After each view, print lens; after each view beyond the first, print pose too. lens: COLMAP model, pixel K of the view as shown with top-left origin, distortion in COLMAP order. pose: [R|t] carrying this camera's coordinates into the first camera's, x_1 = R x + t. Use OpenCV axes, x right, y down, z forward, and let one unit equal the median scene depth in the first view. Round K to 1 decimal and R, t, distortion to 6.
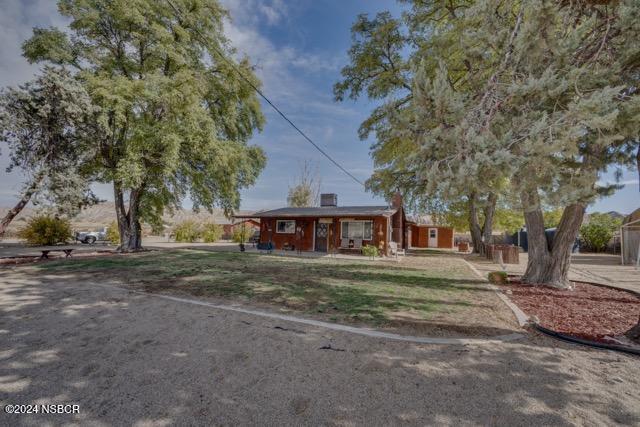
lens RADIAL K [[259.7, 0, 322.1], [0, 259.7, 219.3], [0, 0, 1]] dist [-0.007119, -0.000191]
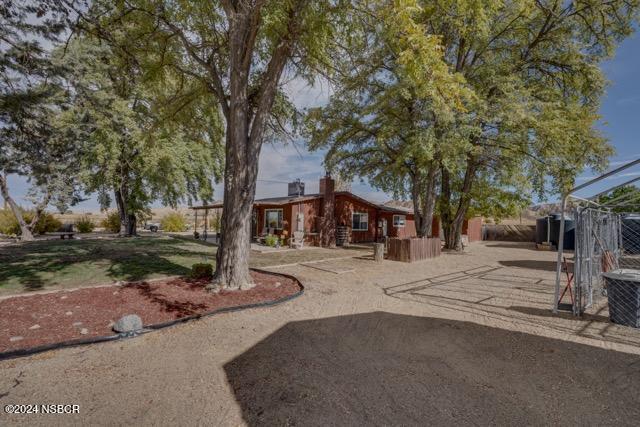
lens RADIAL K [[271.7, 0, 319.0], [0, 271.7, 223.4], [0, 0, 1]] dist [-0.003560, -0.000582]
pose [[0.923378, -0.001490, -0.383890, 0.677645], [0.019717, 0.998857, 0.043550, 0.017596], [0.383386, -0.047782, 0.922351, 0.145949]]
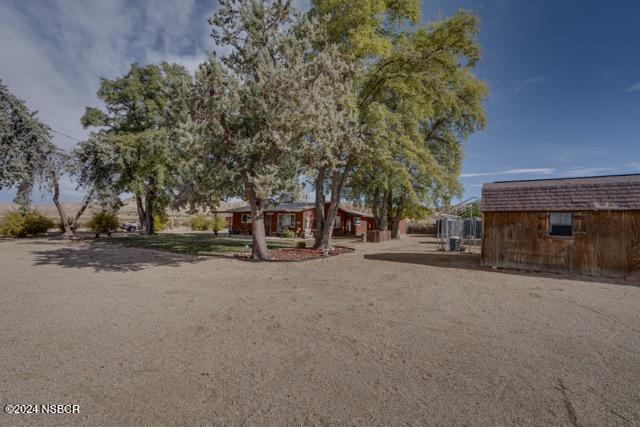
lens RADIAL K [[259.7, 0, 322.1], [0, 259.7, 219.3], [0, 0, 1]] dist [-0.007119, -0.000191]
pose [[0.989898, -0.007139, -0.141603, 0.538698], [0.012238, 0.999307, 0.035165, -0.013965], [0.141254, -0.036543, 0.989299, -0.406774]]
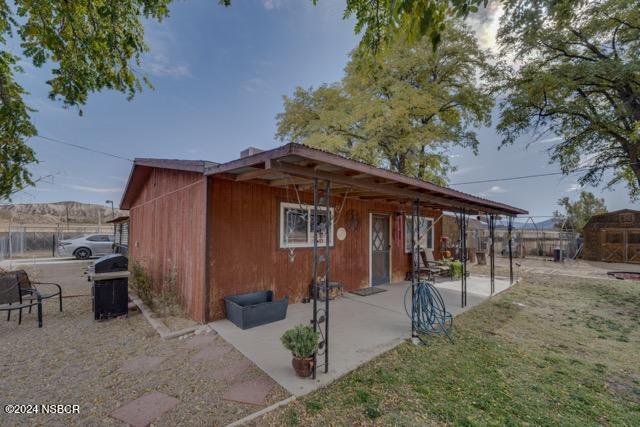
lens RADIAL K [[271.7, 0, 319.0], [0, 271.7, 223.4], [0, 0, 1]] dist [-0.003560, -0.000582]
pose [[0.383416, 0.013544, 0.923476, -0.497997], [-0.047541, 0.998856, 0.005089, 0.027347], [-0.922351, -0.045855, 0.383622, 0.991814]]
